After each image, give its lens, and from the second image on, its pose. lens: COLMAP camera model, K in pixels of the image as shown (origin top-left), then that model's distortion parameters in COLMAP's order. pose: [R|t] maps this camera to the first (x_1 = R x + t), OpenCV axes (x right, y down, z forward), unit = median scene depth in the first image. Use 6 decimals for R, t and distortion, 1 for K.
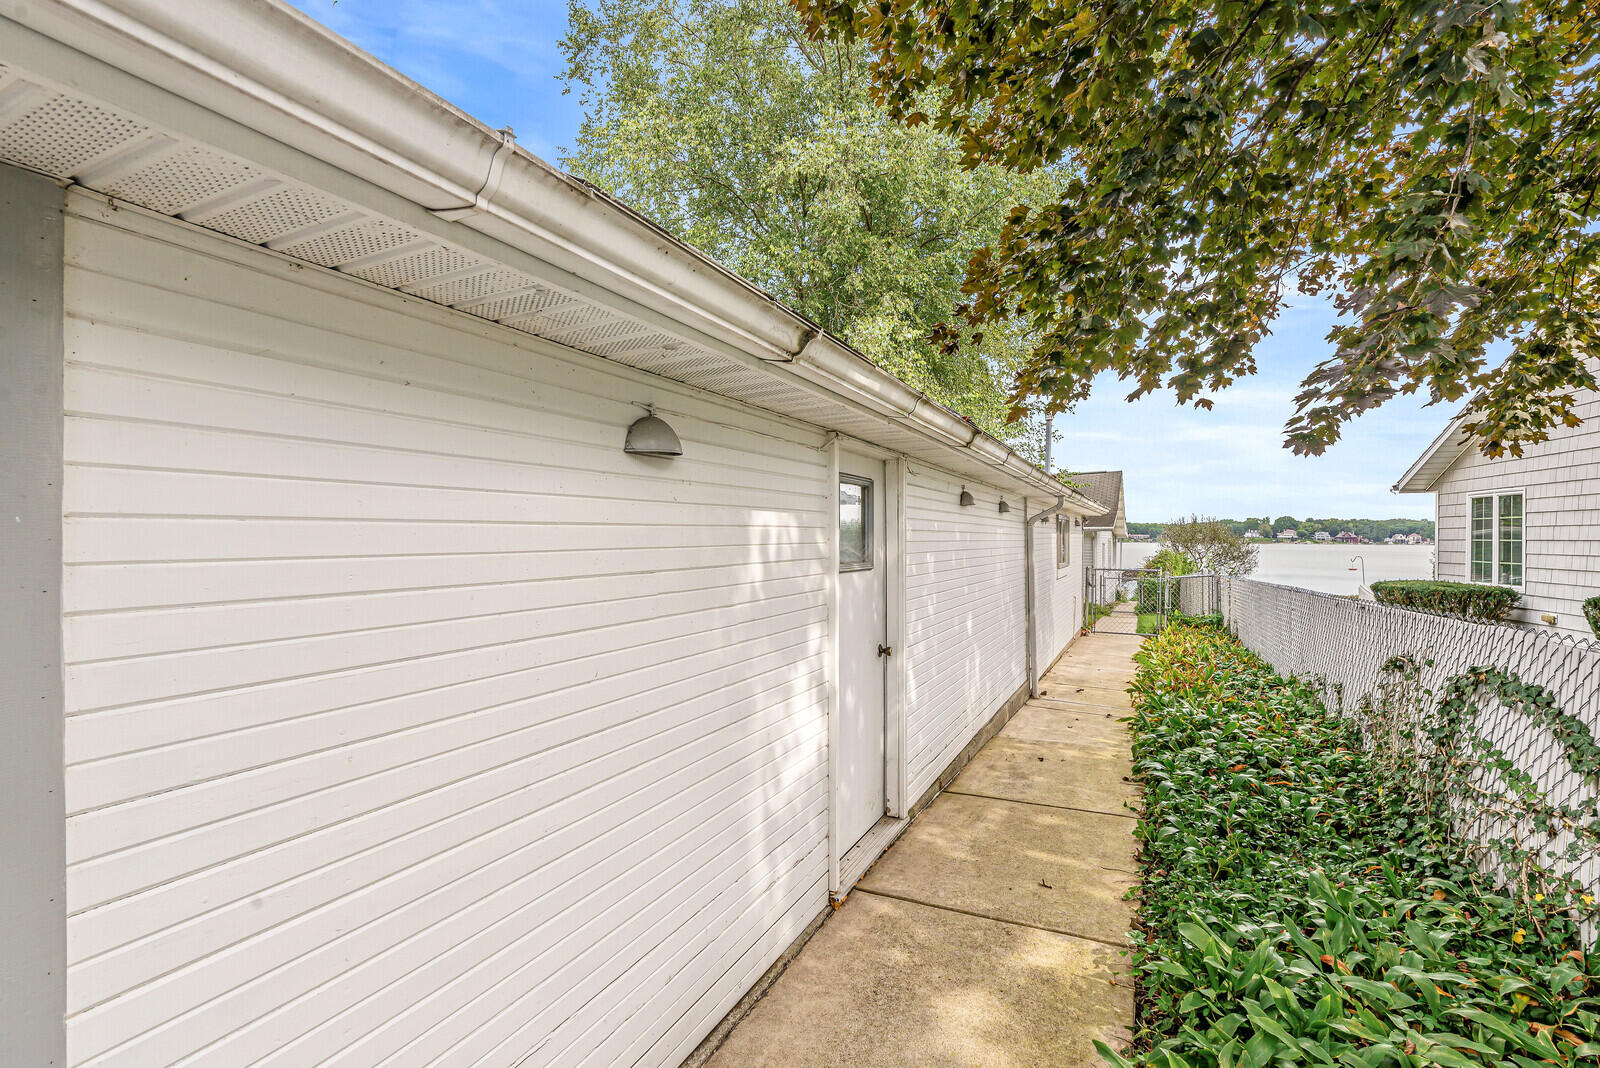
lens RADIAL K [[700.3, 0, 796.4], [0, 700.3, 522.2], [0, 0, 1]] dist [-0.003868, -0.000840]
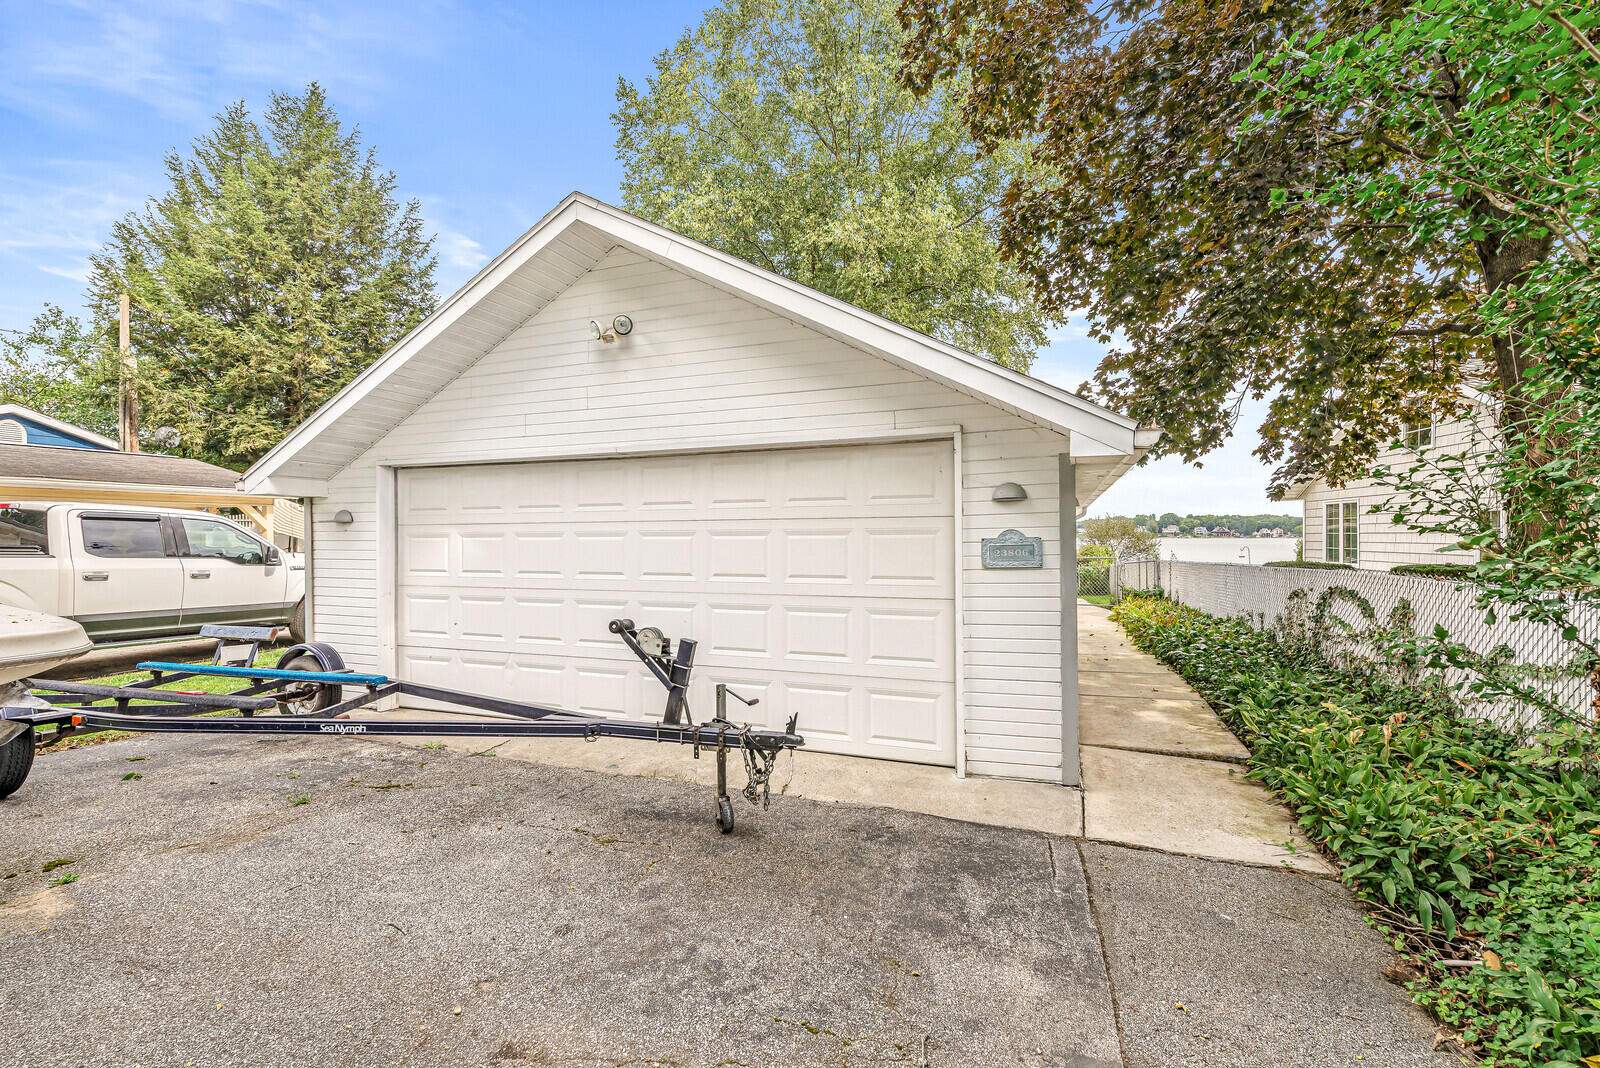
lens RADIAL K [[696.5, 0, 786.3], [0, 696.5, 523.4], [0, 0, 1]] dist [0.000948, -0.000234]
pose [[0.993663, -0.009621, 0.111984, -0.316666], [0.009407, 0.999953, 0.002440, -0.009194], [-0.112003, -0.001371, 0.993707, -0.322135]]
